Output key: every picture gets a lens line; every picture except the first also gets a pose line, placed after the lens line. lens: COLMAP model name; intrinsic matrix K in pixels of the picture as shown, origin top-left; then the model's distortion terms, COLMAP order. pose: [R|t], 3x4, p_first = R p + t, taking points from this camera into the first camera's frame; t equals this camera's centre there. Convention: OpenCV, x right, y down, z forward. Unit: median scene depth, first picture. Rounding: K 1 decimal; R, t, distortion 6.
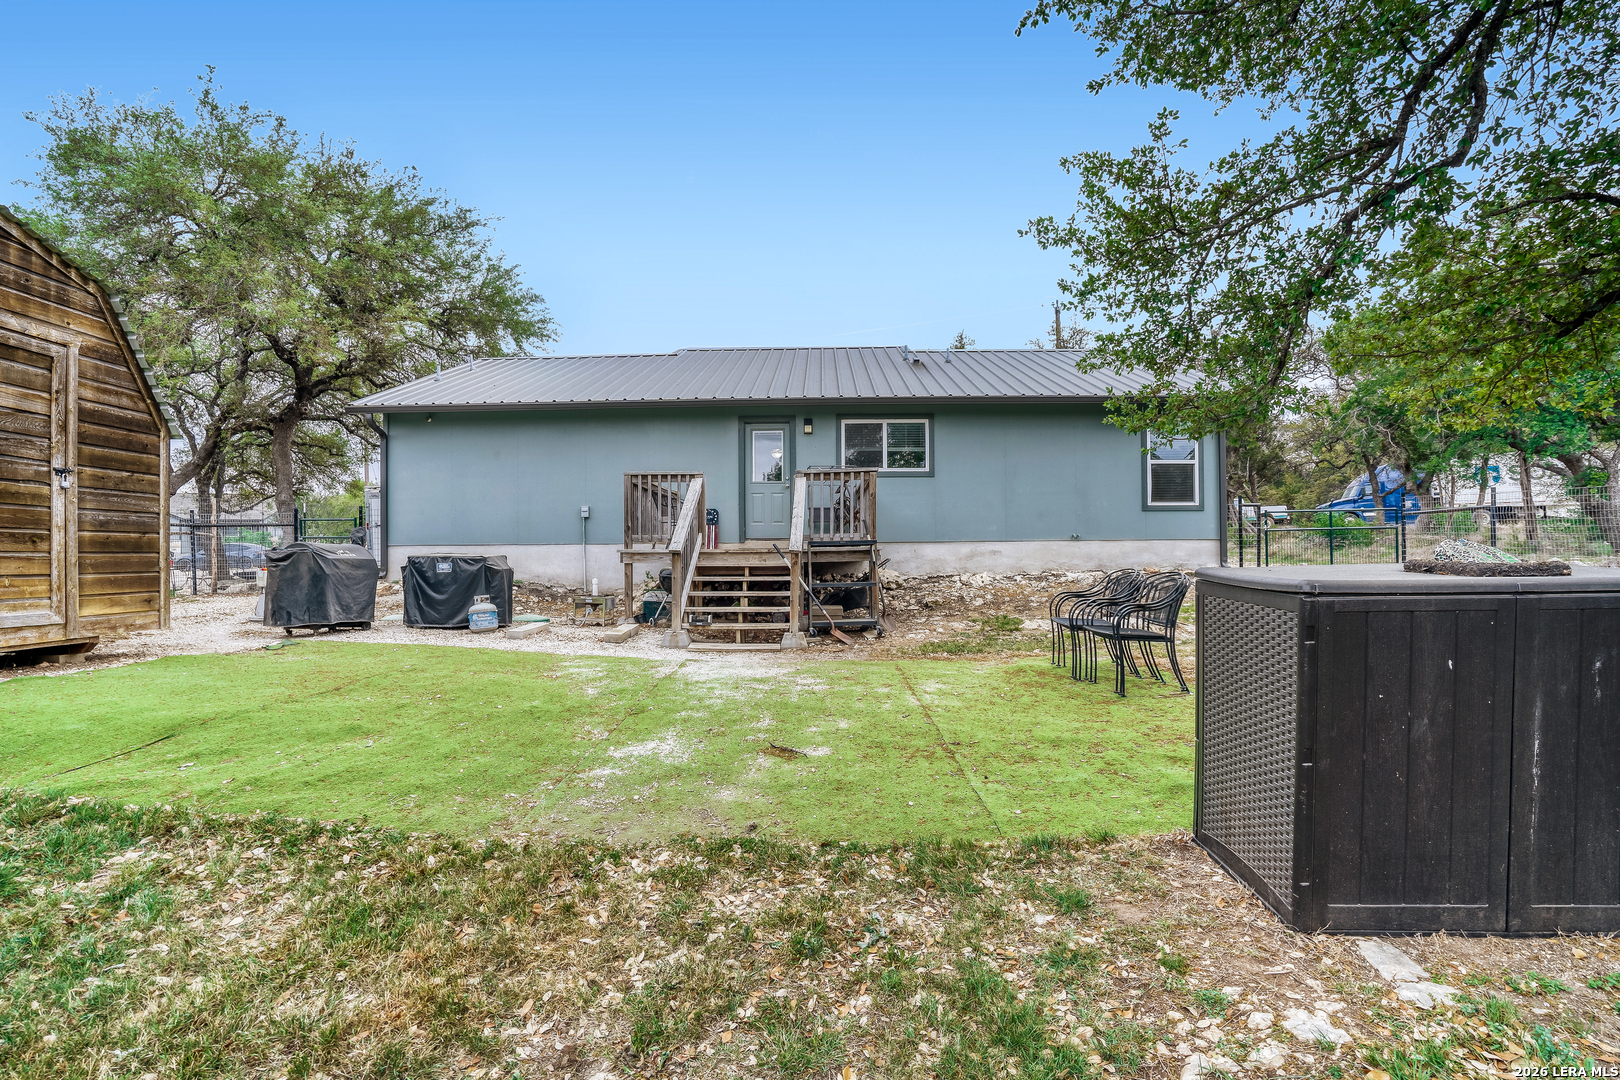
lens RADIAL K [[763.0, 0, 809.3], [0, 763.0, 536.8], [0, 0, 1]] dist [-0.025407, 0.006893]
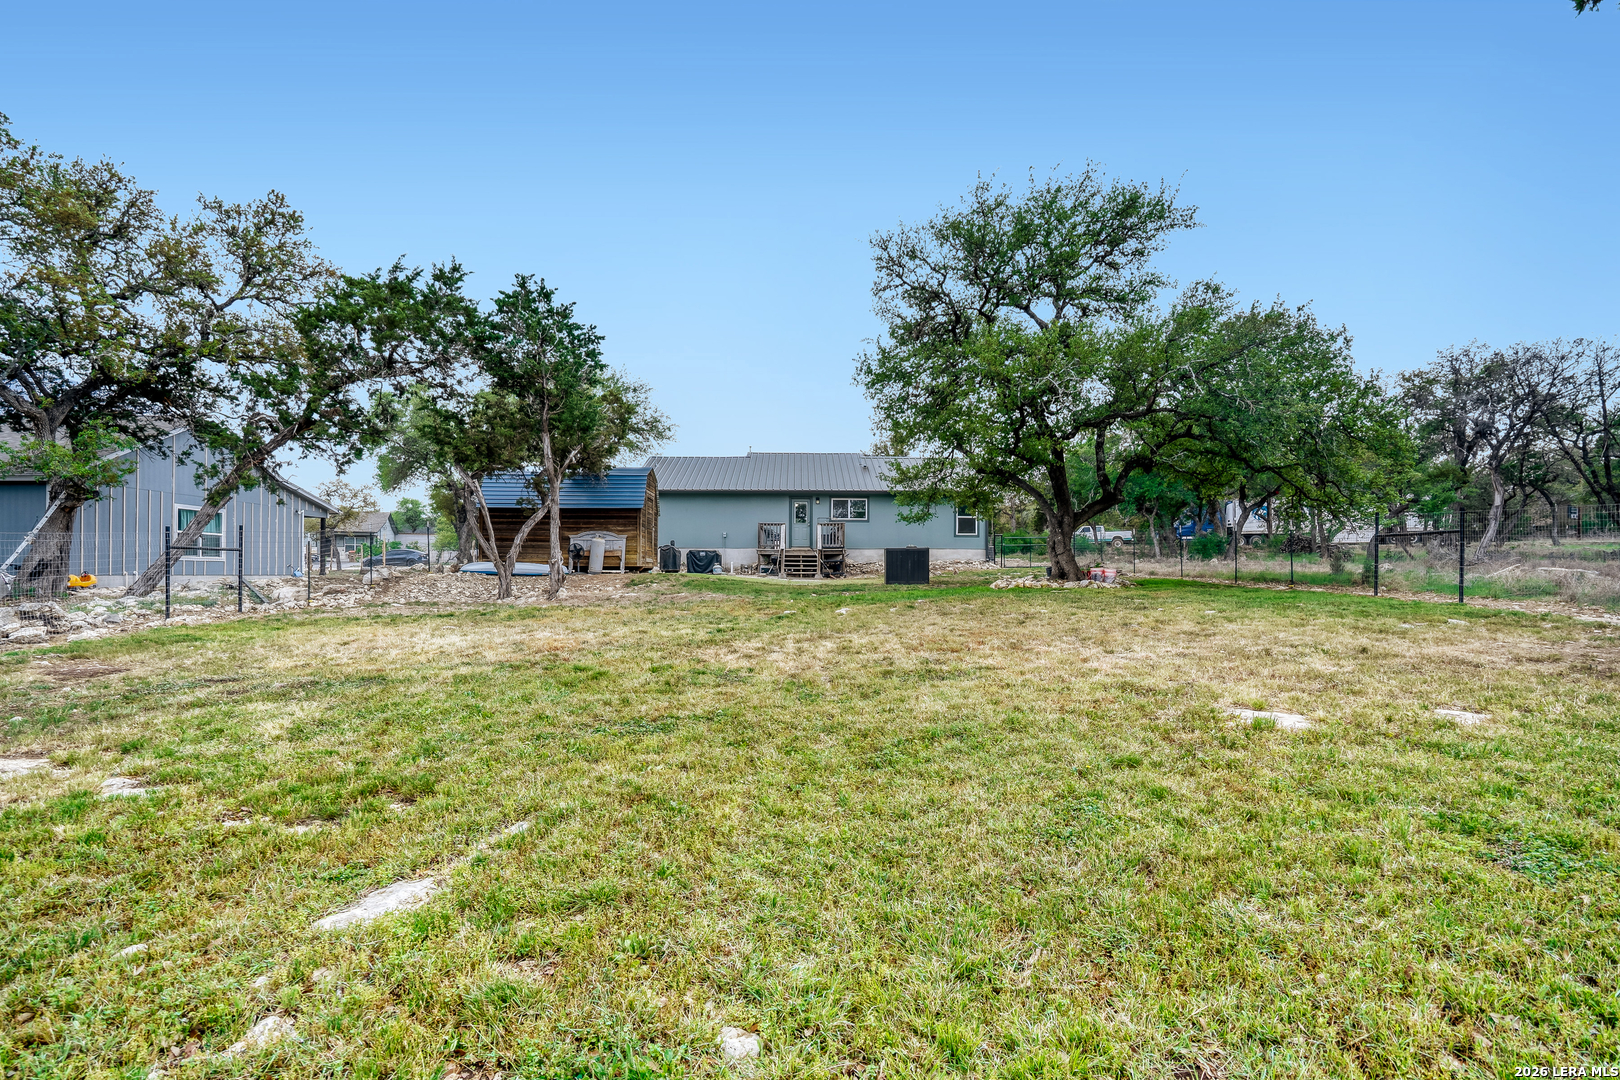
lens RADIAL K [[763.0, 0, 810.3], [0, 763.0, 544.0], [0, 0, 1]] dist [-0.025407, 0.006893]
pose [[0.999050, 0.015816, 0.040608, -0.161178], [-0.015520, 0.999851, -0.007605, 0.016820], [-0.040722, 0.006968, 0.999146, -1.905303]]
